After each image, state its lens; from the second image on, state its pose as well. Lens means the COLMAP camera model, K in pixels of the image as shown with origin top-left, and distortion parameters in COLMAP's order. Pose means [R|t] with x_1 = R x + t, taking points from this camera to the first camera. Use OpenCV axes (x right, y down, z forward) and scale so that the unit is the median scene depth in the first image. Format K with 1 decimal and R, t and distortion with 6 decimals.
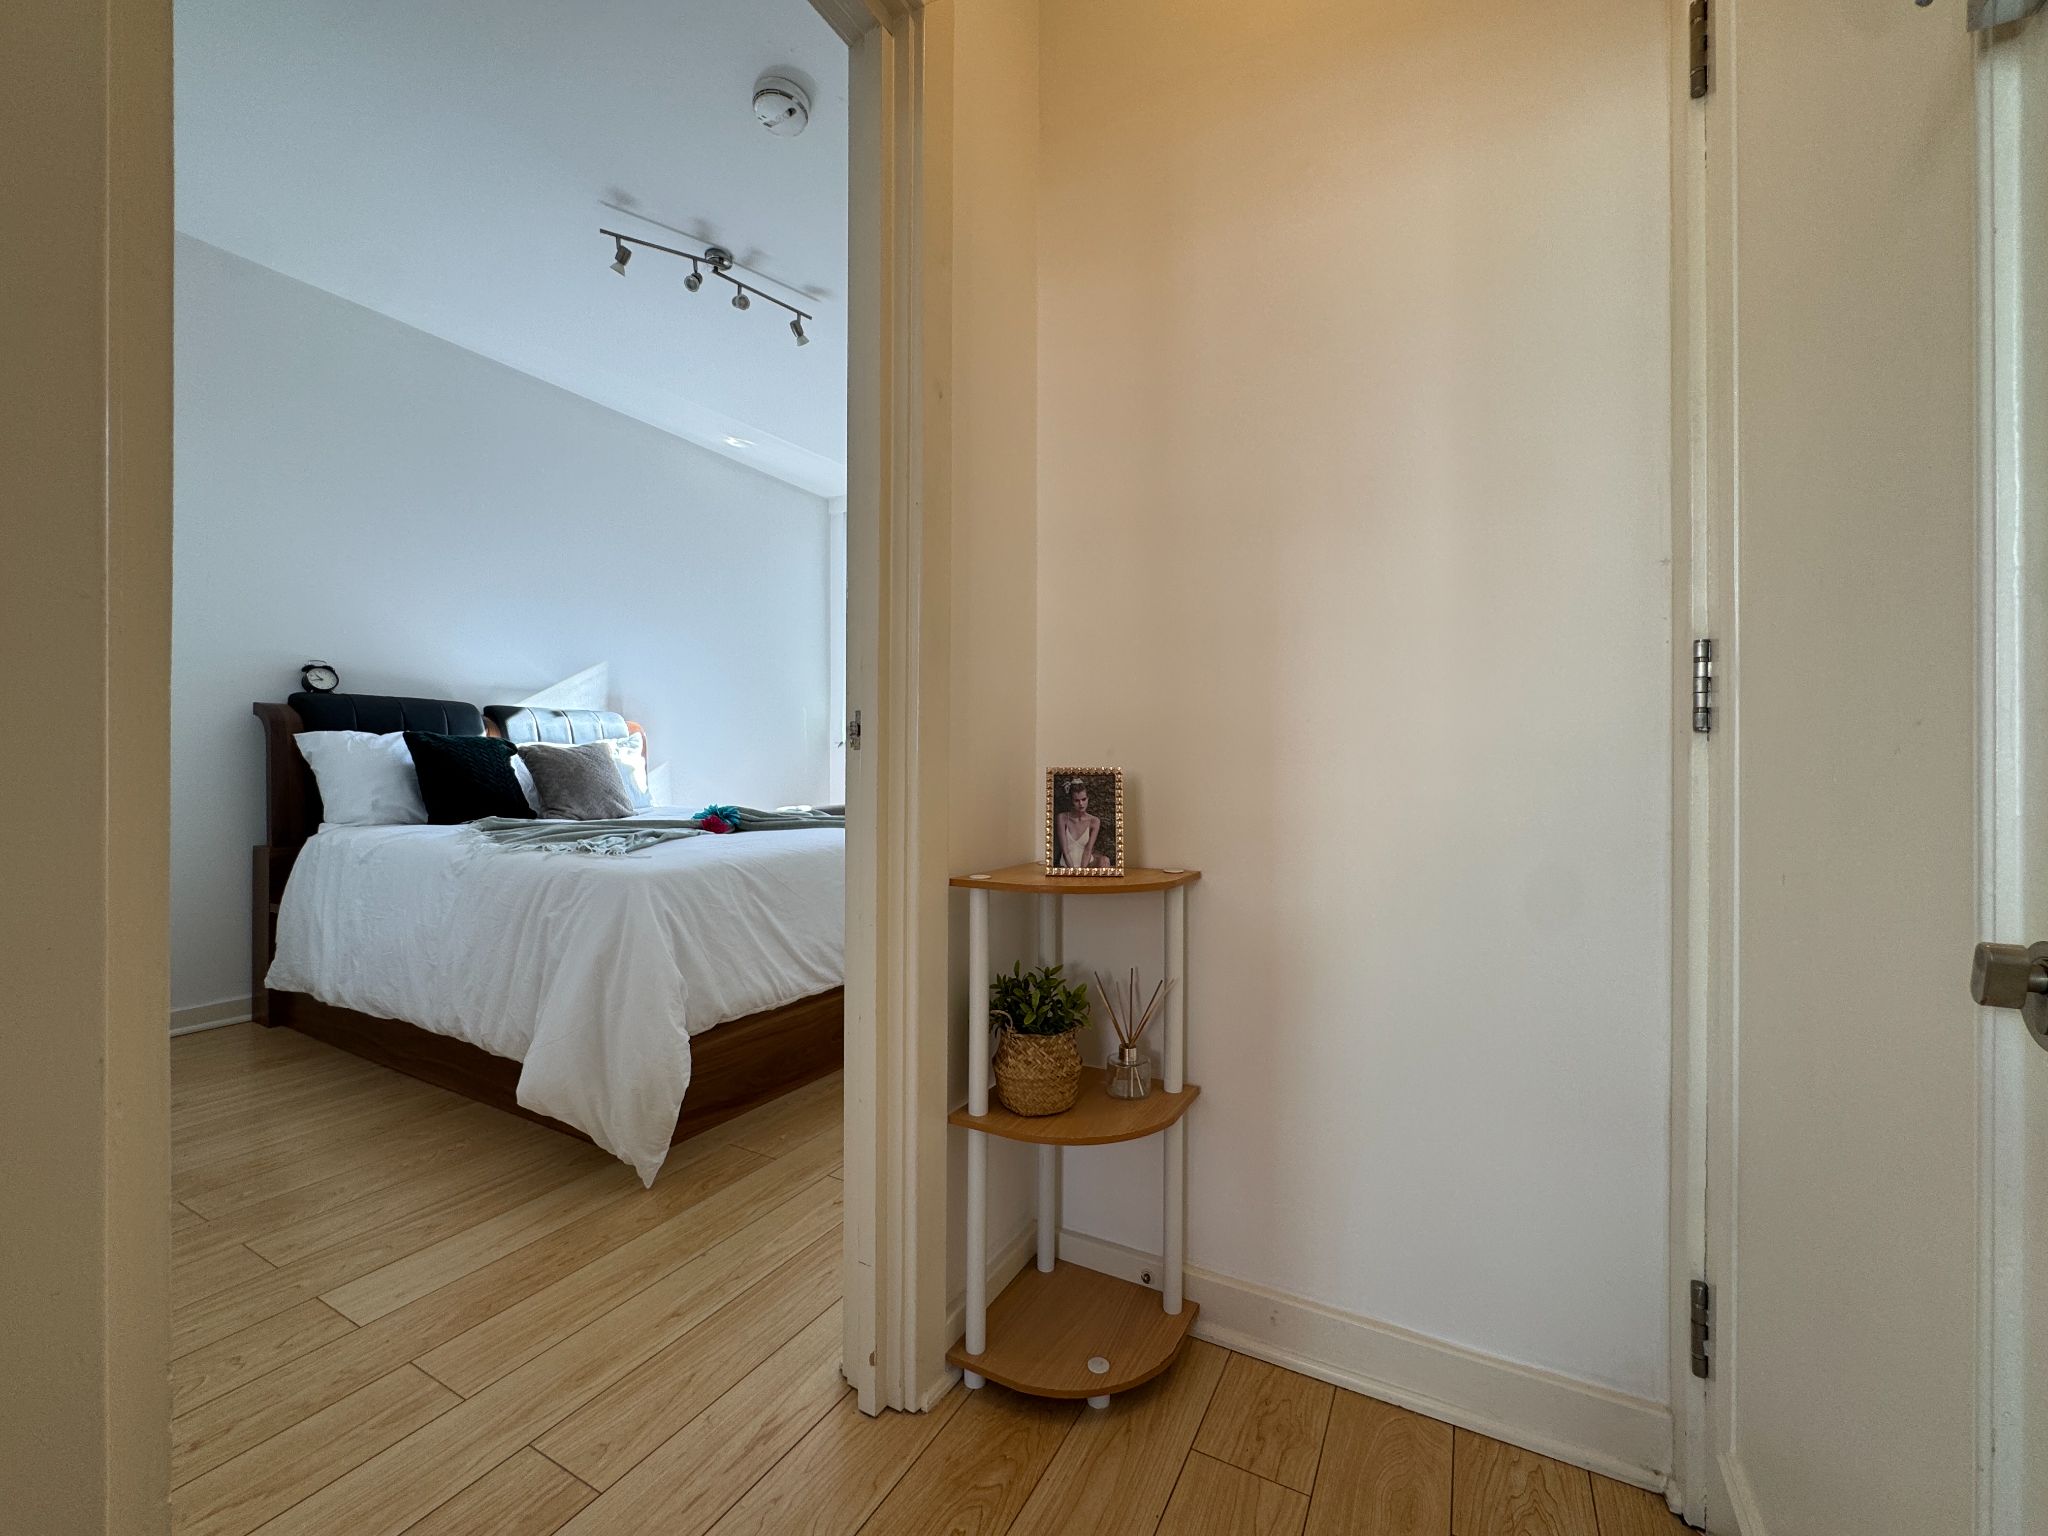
lens RADIAL K [[819.1, 0, 1020.5], [0, 819.1, 766.6], [0, 0, 1]] dist [-0.002773, -0.000347]
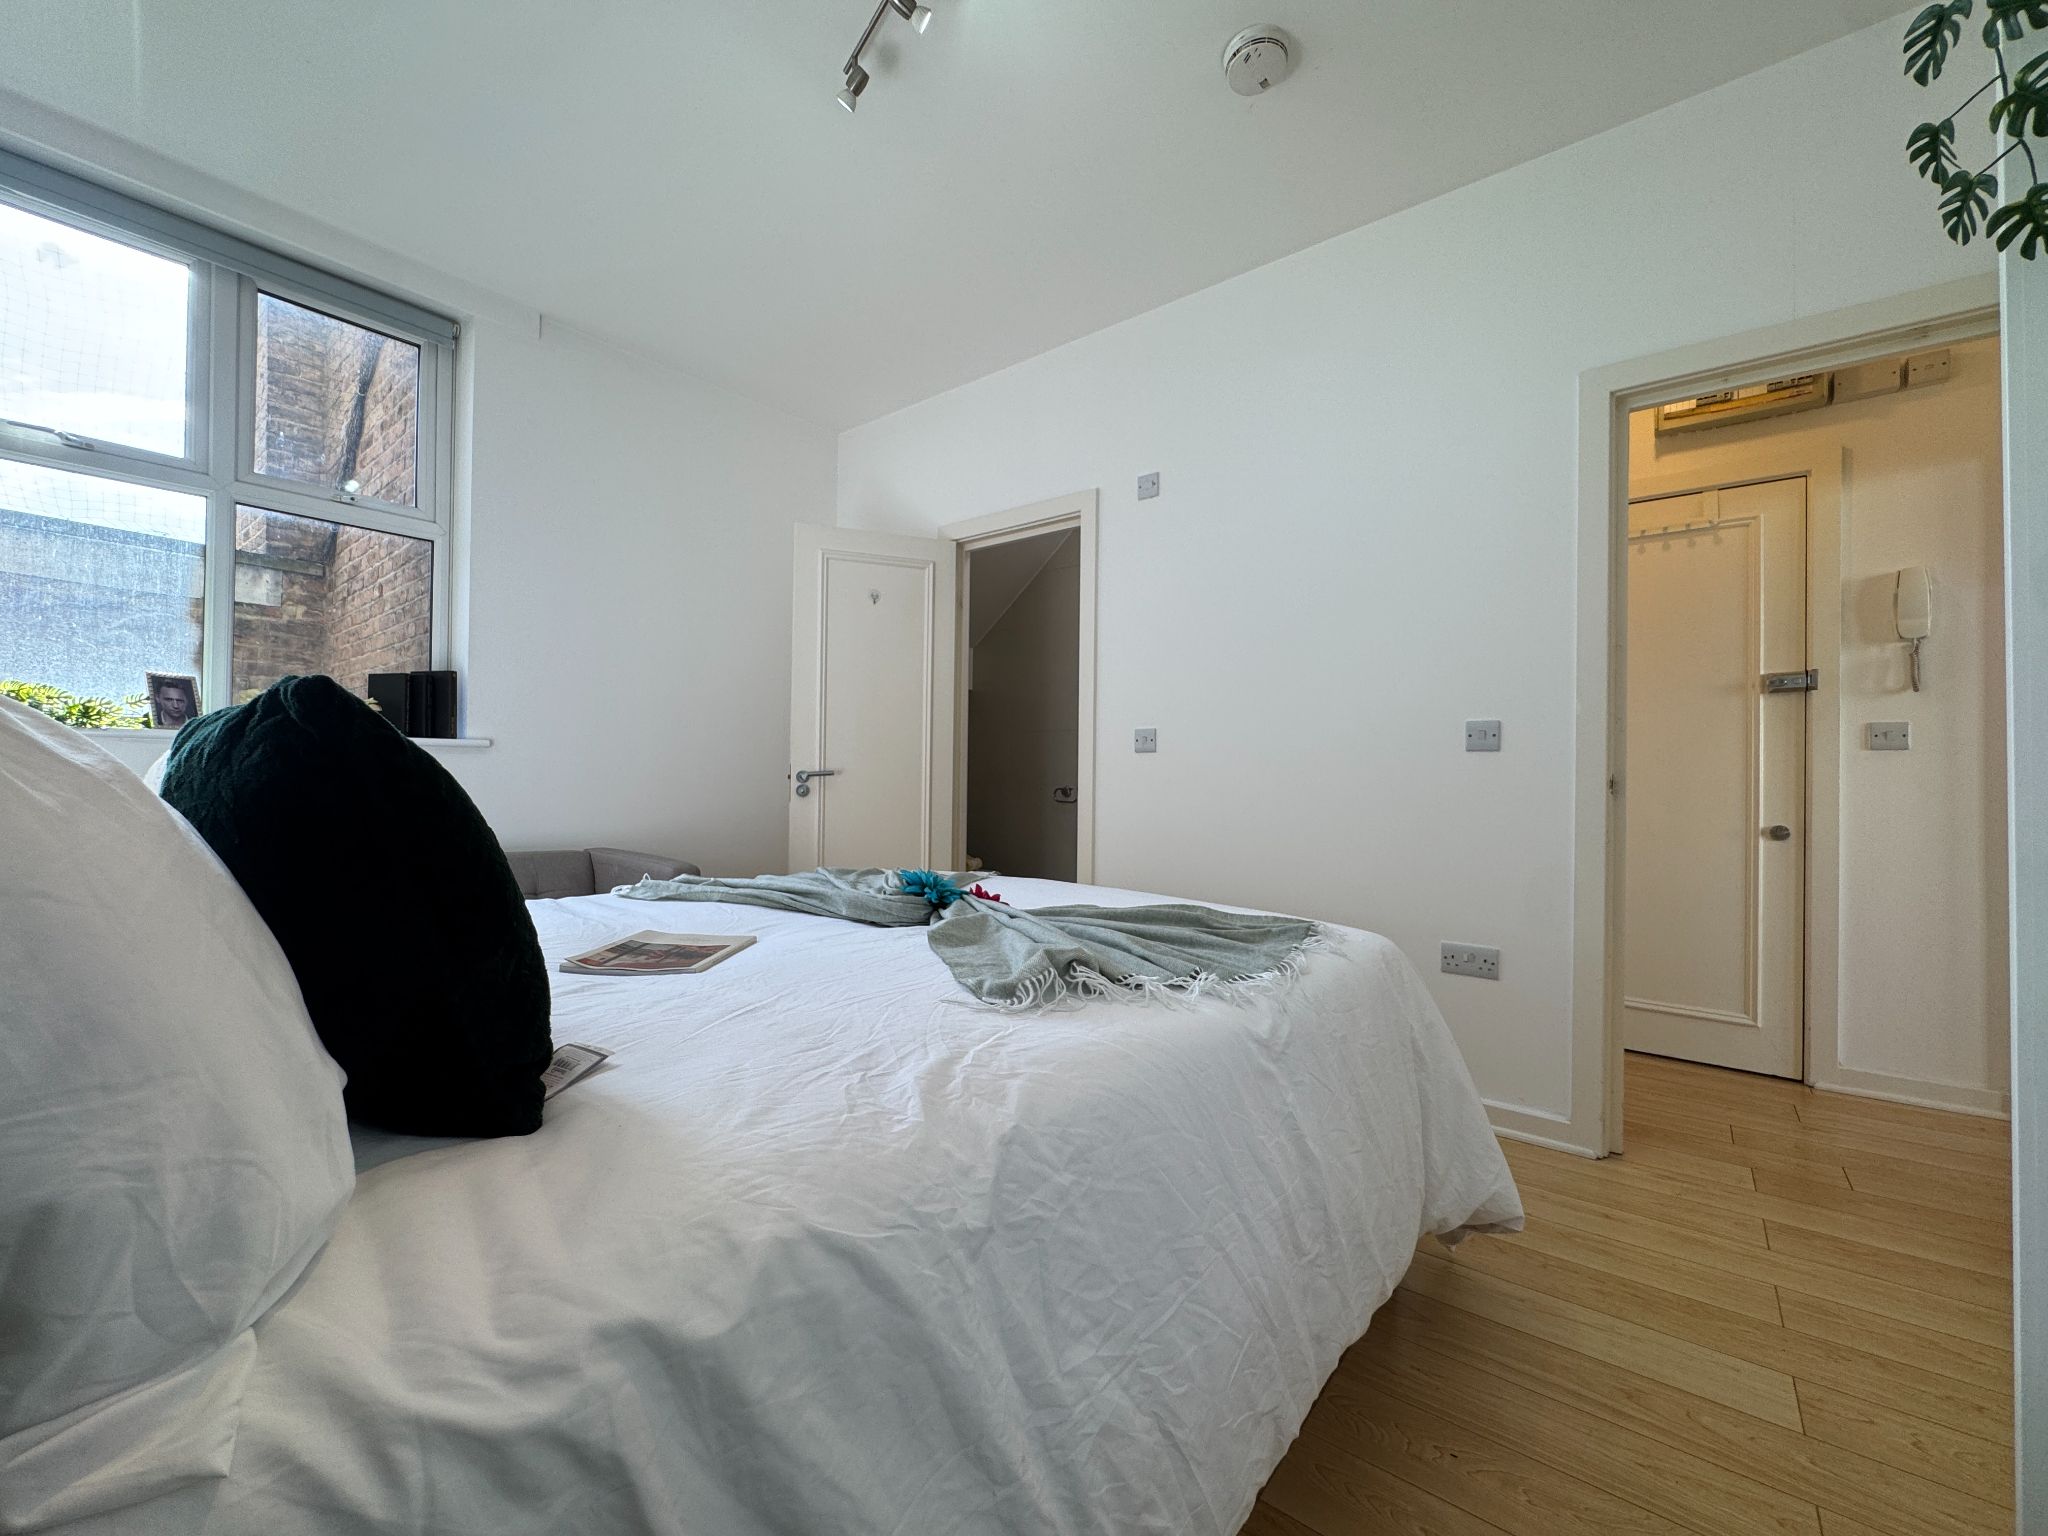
lens RADIAL K [[819.1, 0, 1029.4], [0, 819.1, 769.0], [0, 0, 1]] dist [-0.002773, -0.000347]
pose [[0.169579, 0.004443, 0.985507, -0.980635], [-0.011790, 0.999927, -0.002479, -0.024197], [-0.985446, -0.011199, 0.169619, 0.882488]]
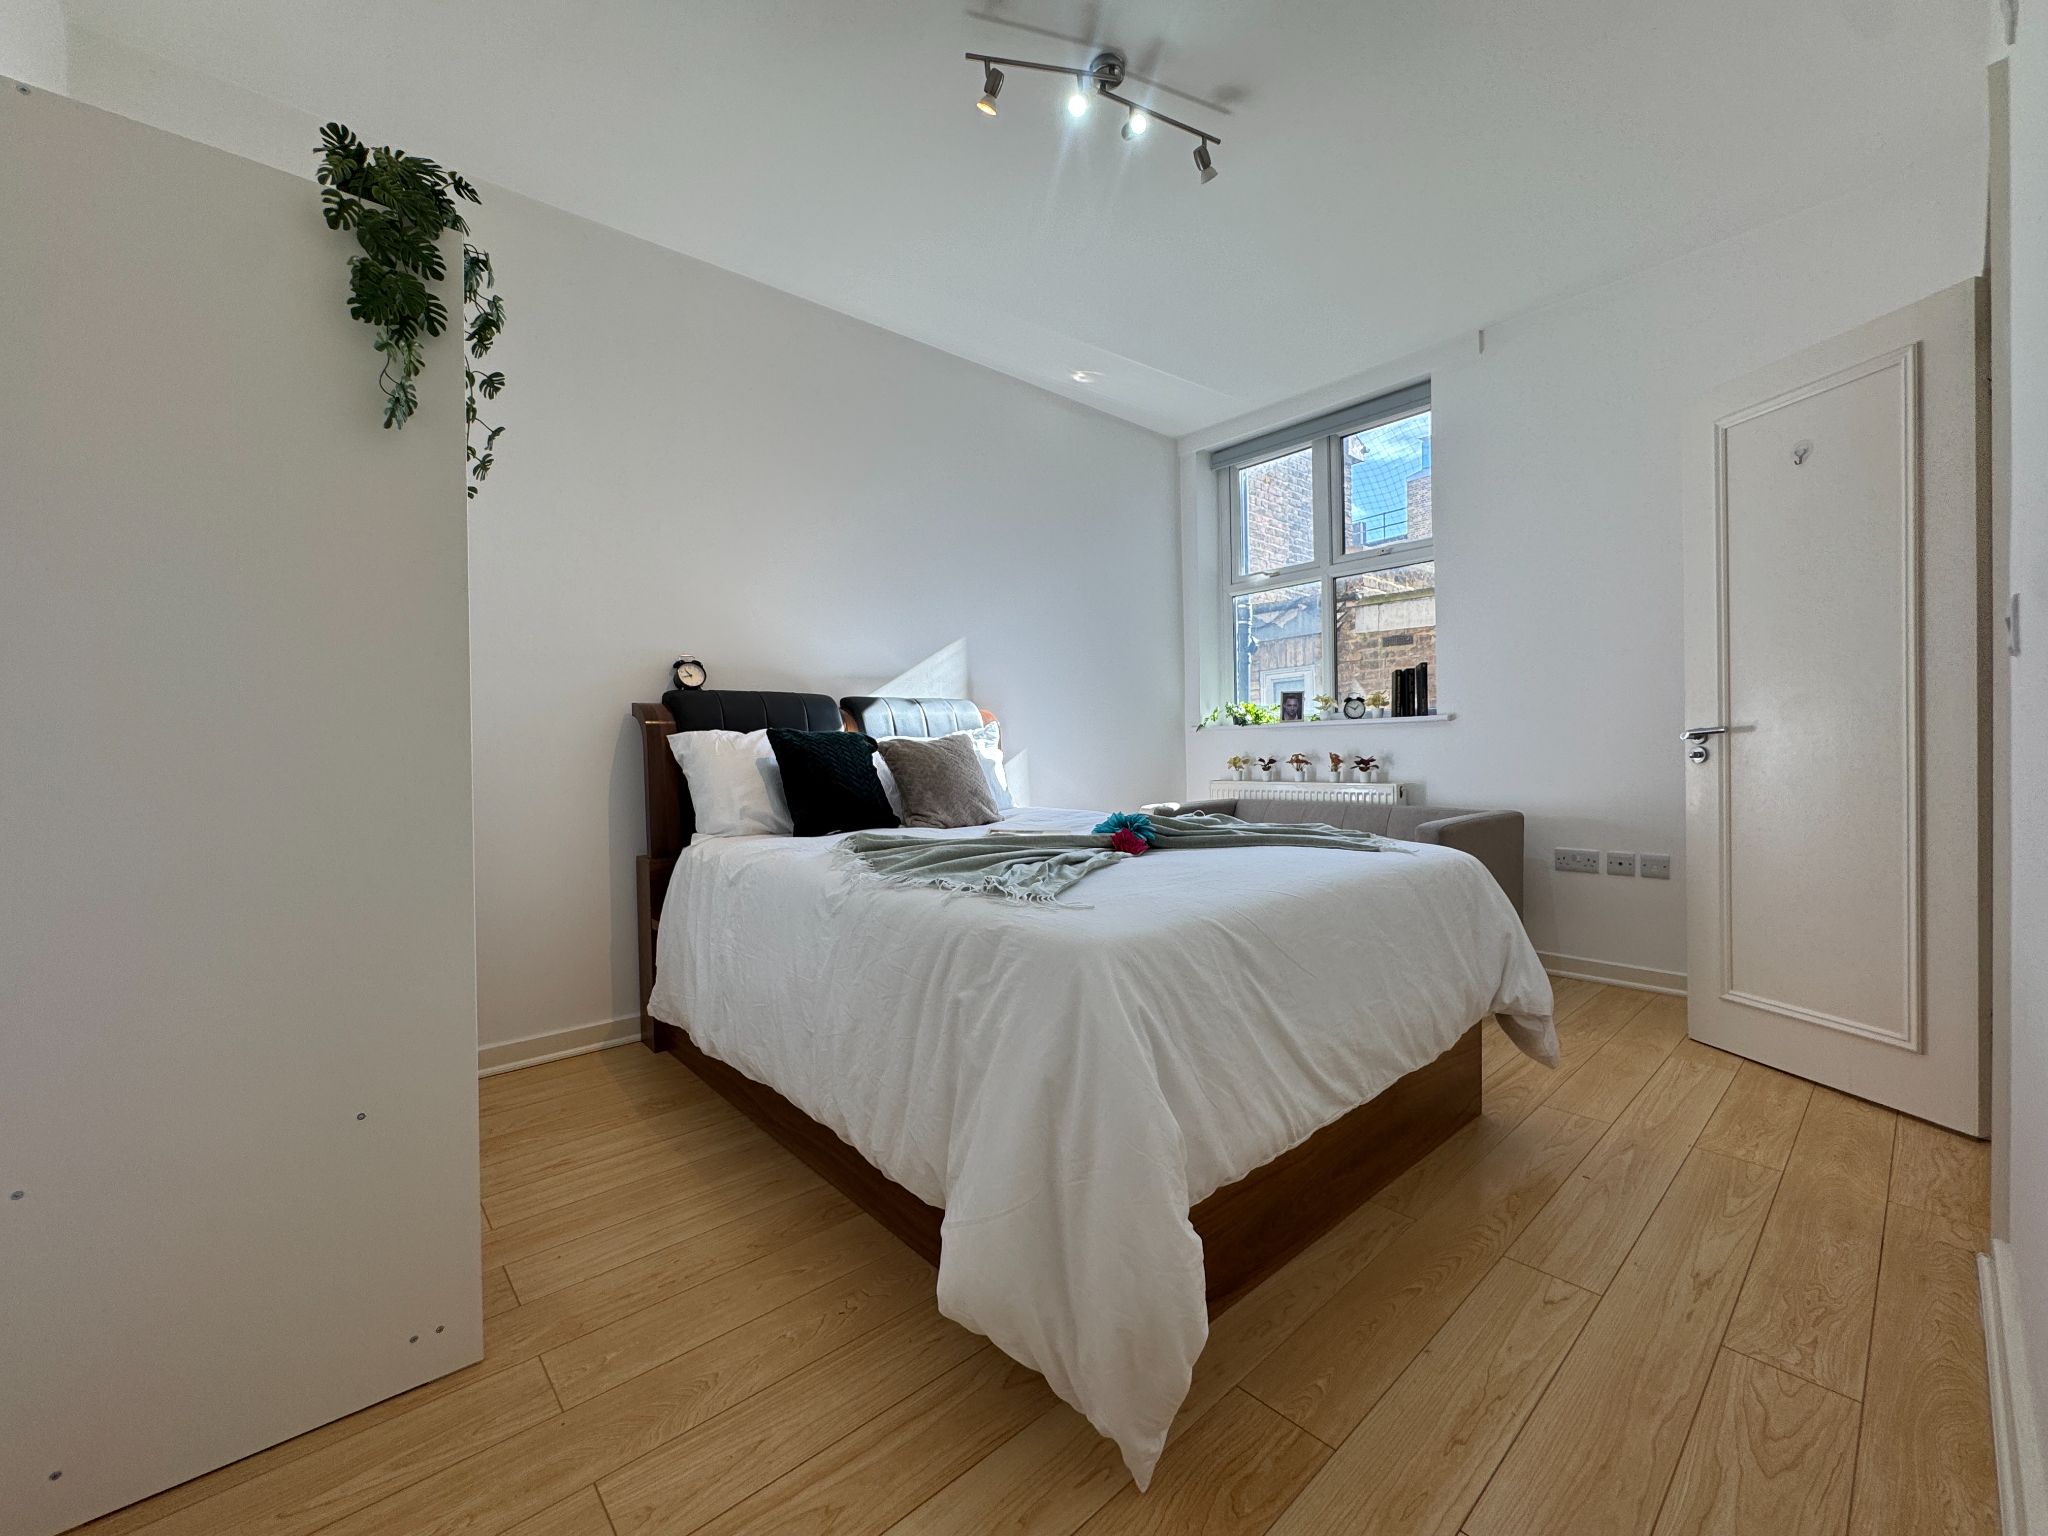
lens RADIAL K [[819.1, 0, 1023.7], [0, 819.1, 769.0], [0, 0, 1]] dist [-0.002773, -0.000347]
pose [[0.941781, -0.017018, -0.335796, -0.219402], [0.024669, 0.999524, 0.018532, -0.010035], [0.335321, -0.025737, 0.941752, 0.287721]]
